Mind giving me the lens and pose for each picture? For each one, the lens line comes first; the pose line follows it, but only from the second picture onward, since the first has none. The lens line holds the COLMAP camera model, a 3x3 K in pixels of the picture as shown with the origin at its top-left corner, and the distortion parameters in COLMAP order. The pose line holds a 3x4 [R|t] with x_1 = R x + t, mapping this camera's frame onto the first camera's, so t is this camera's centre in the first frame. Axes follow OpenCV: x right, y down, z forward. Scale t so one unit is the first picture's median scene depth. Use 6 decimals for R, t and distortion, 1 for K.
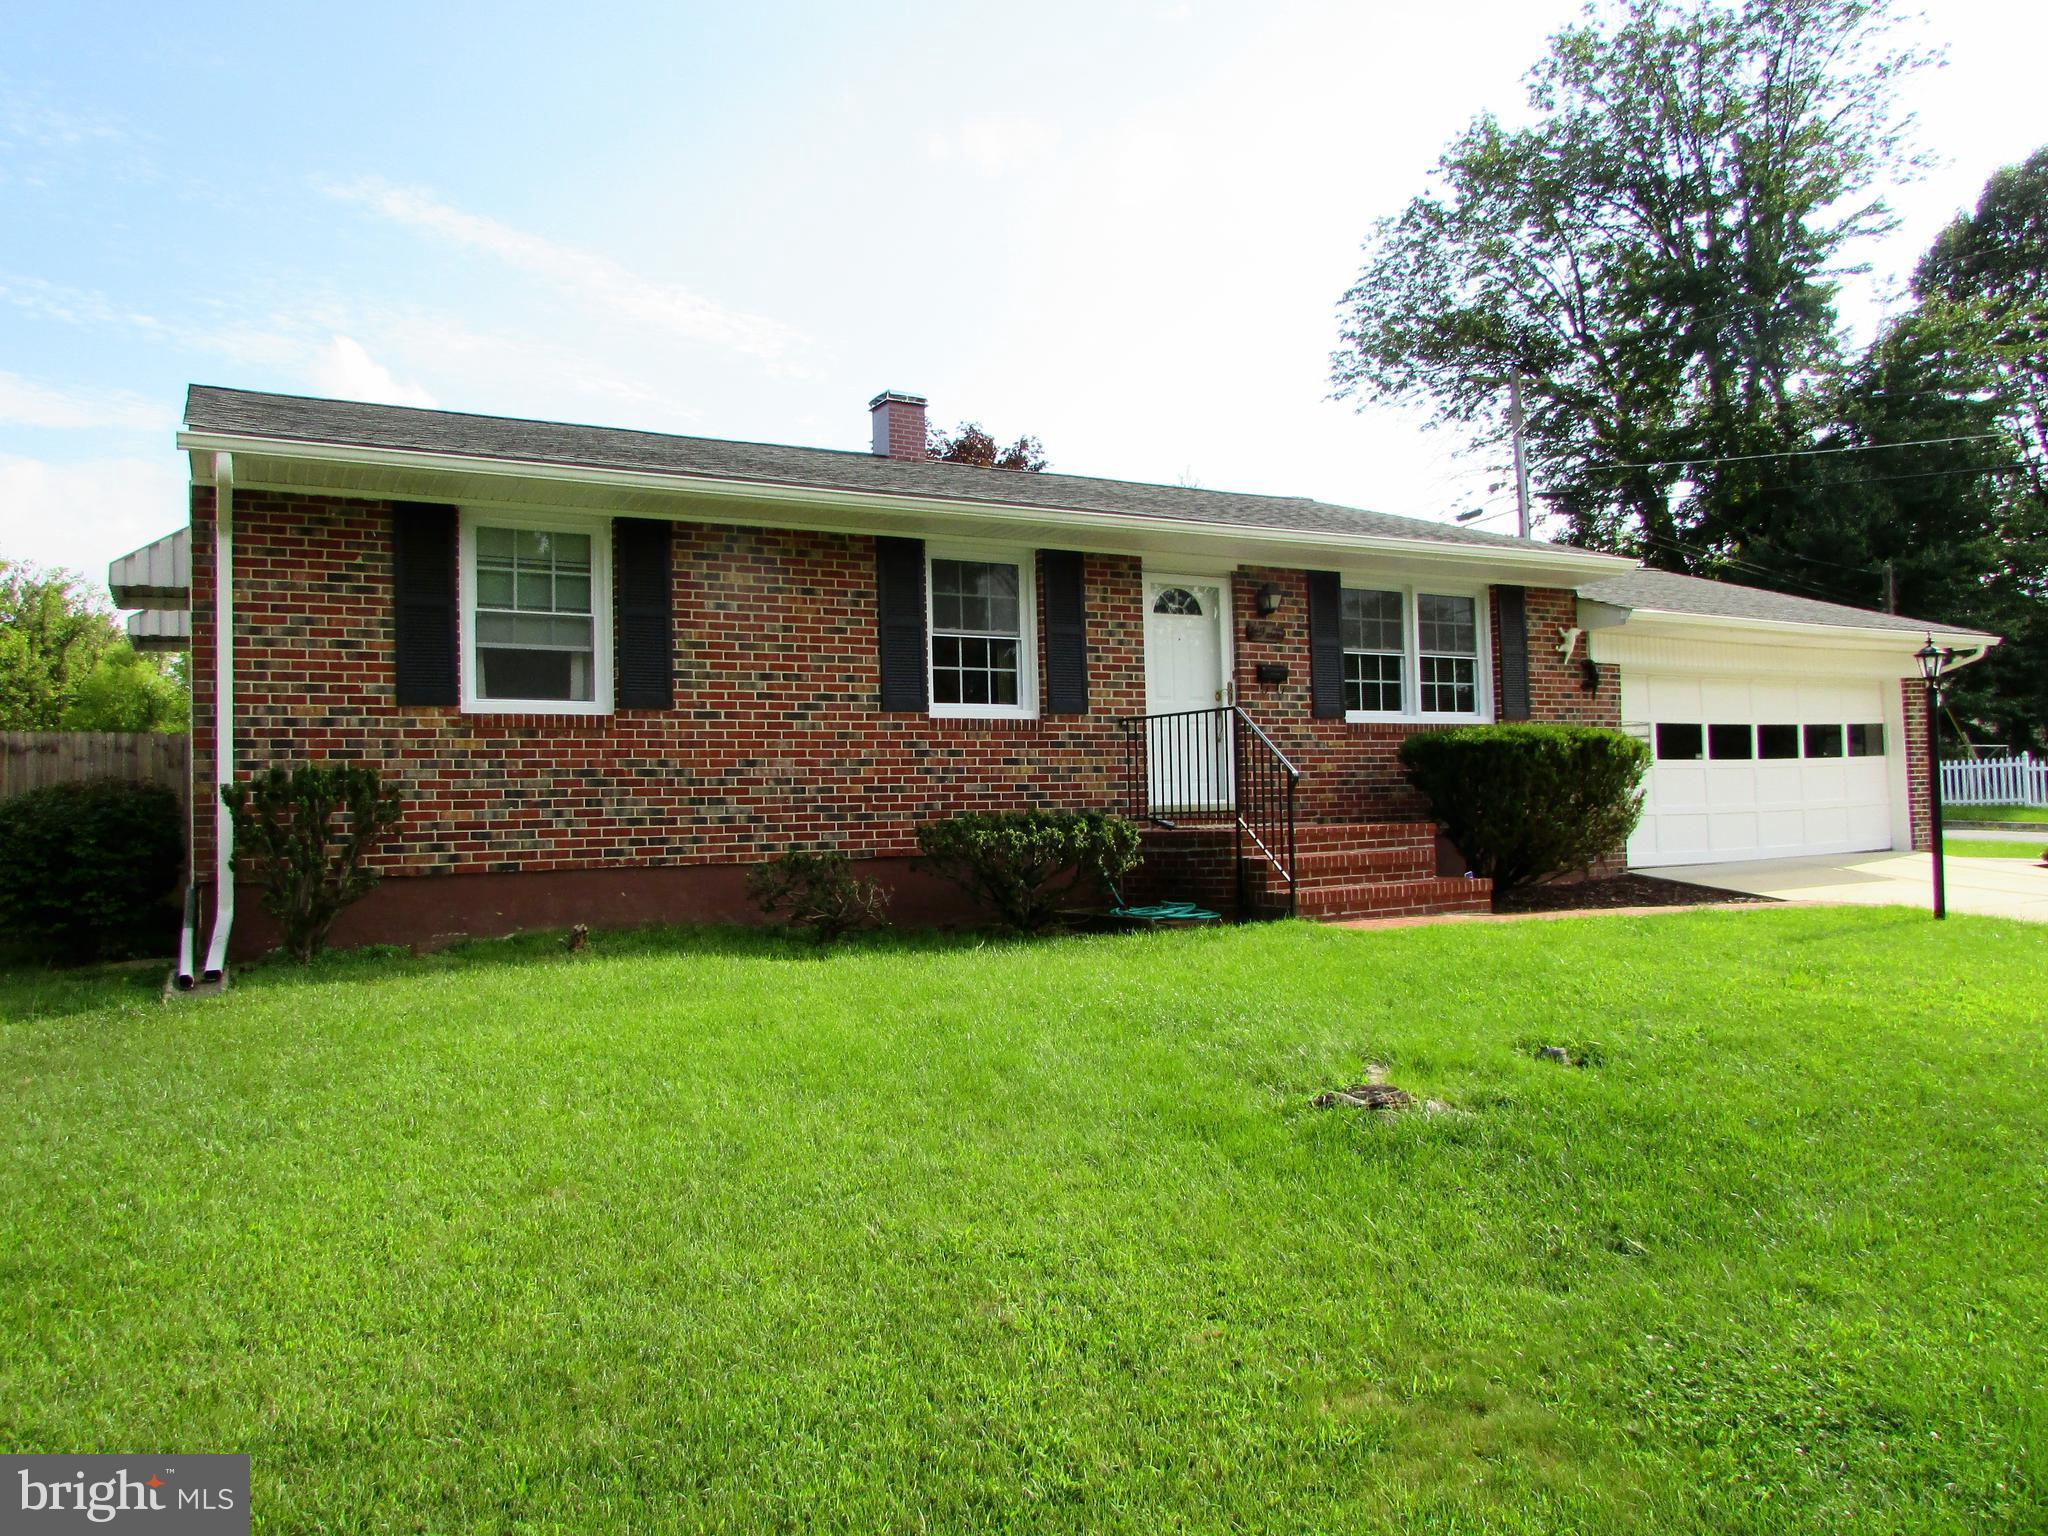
lens RADIAL K [[1475.2, 0, 1024.0], [0, 1475.2, 768.0], [0, 0, 1]] dist [-0.030827, 0.024968]
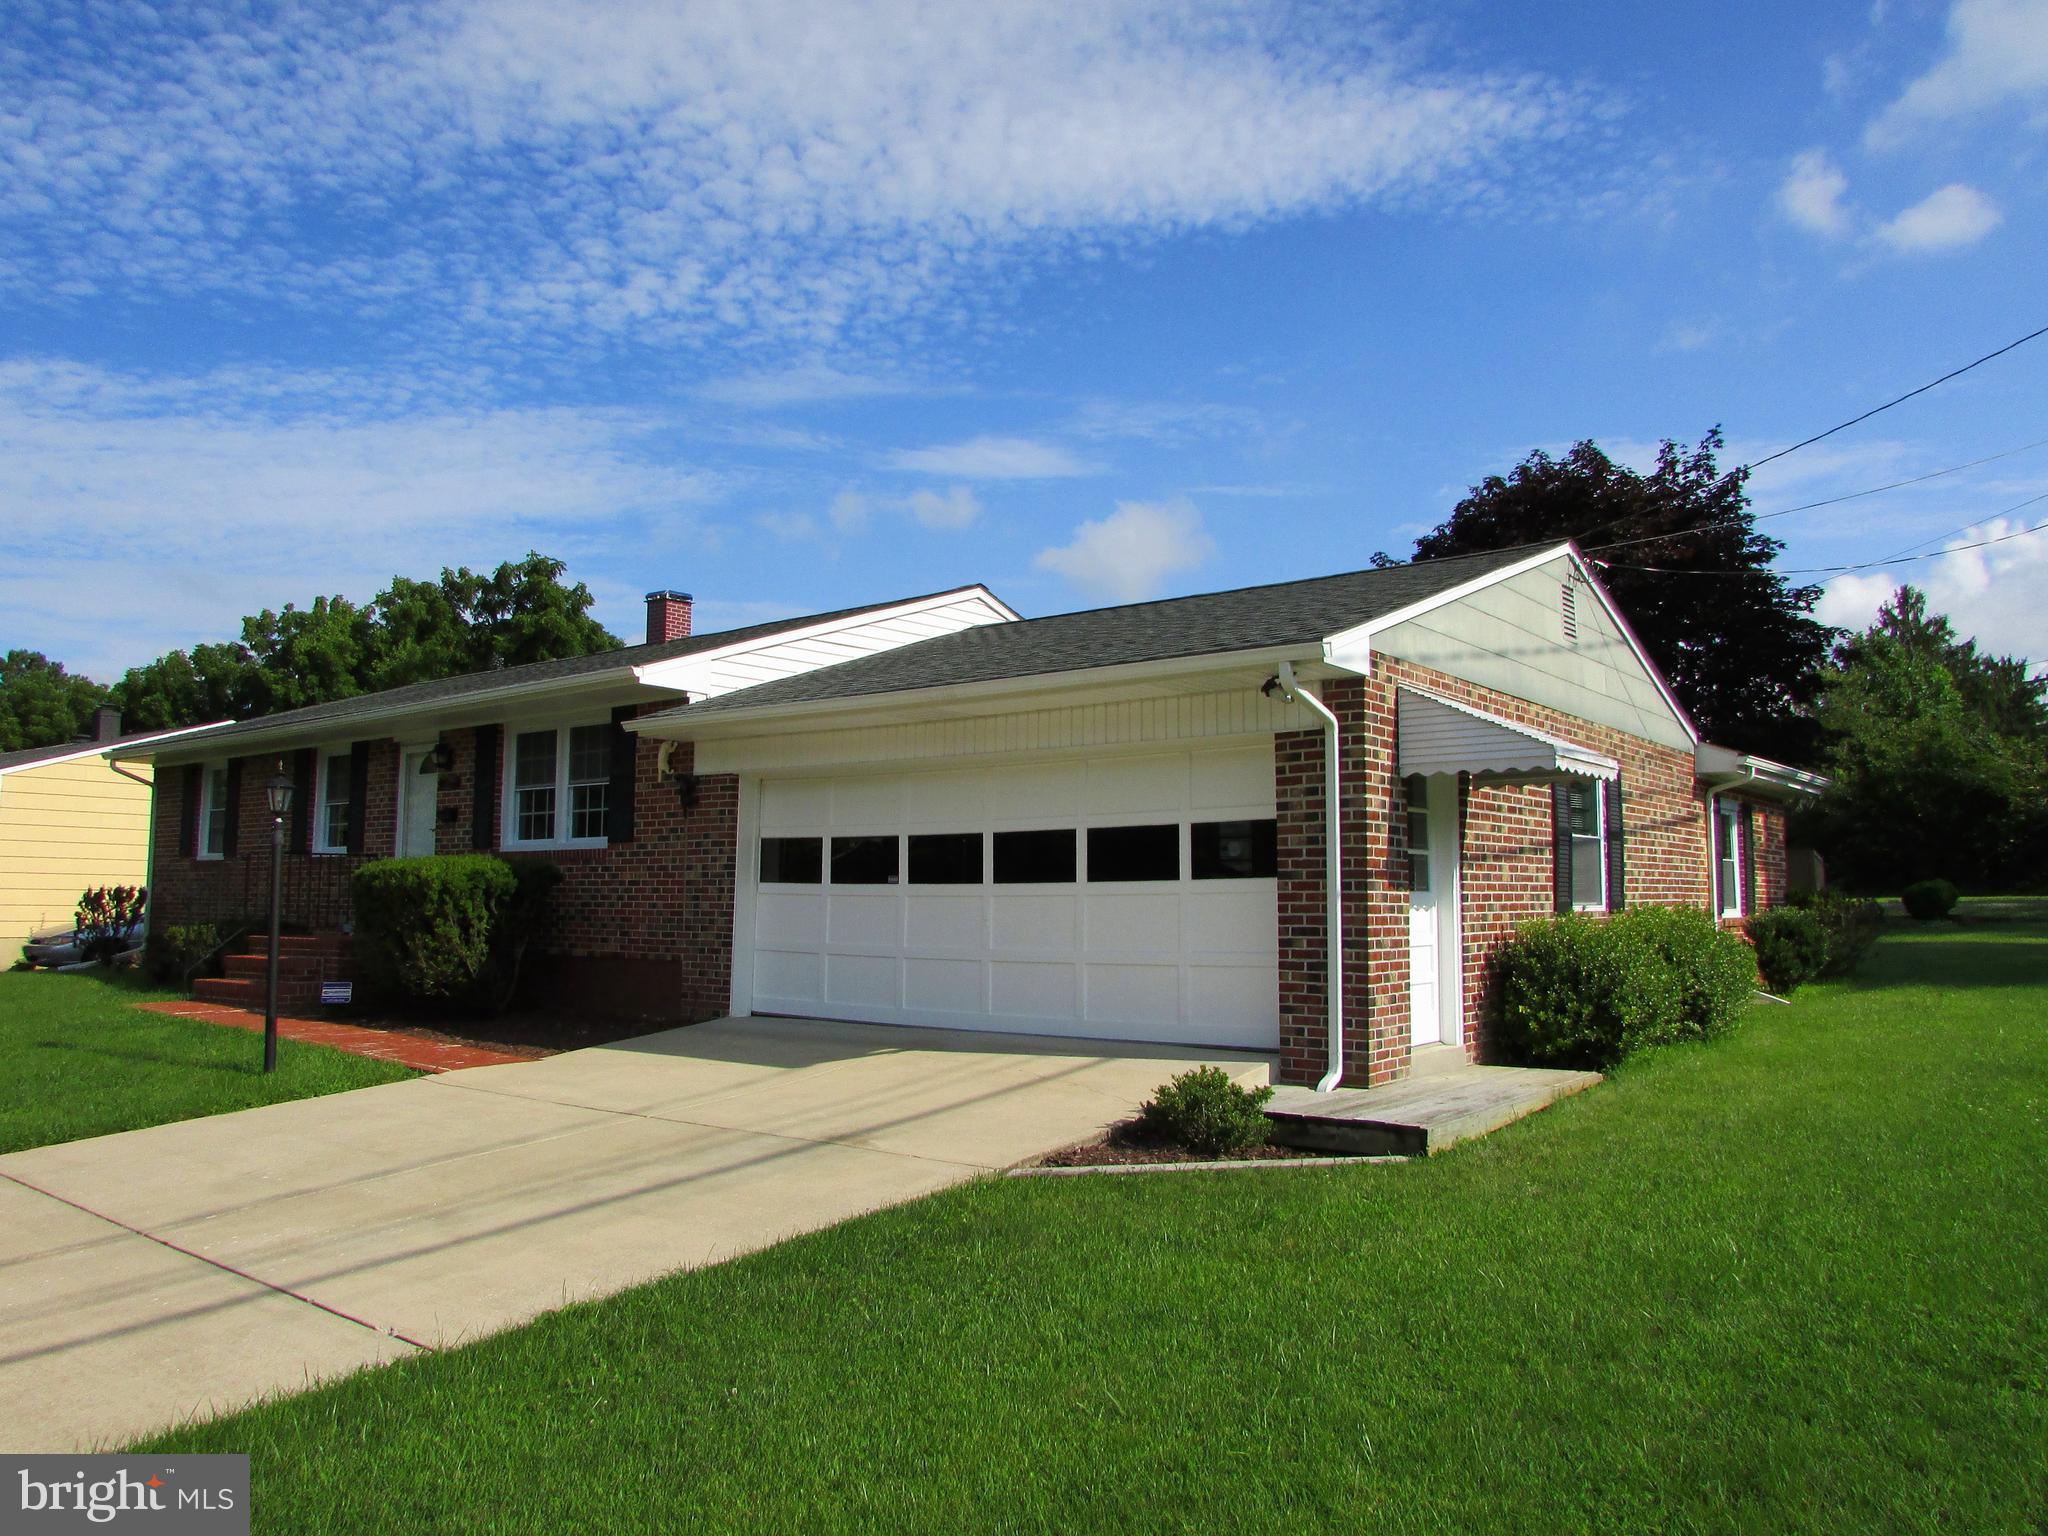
lens RADIAL K [[1475.2, 0, 1024.0], [0, 1475.2, 768.0], [0, 0, 1]] dist [-0.030827, 0.024968]
pose [[0.358521, -0.057264, -0.931764, 1.288495], [0.012057, 0.998318, -0.056716, -0.023095], [0.933444, 0.009100, 0.358608, 0.861646]]
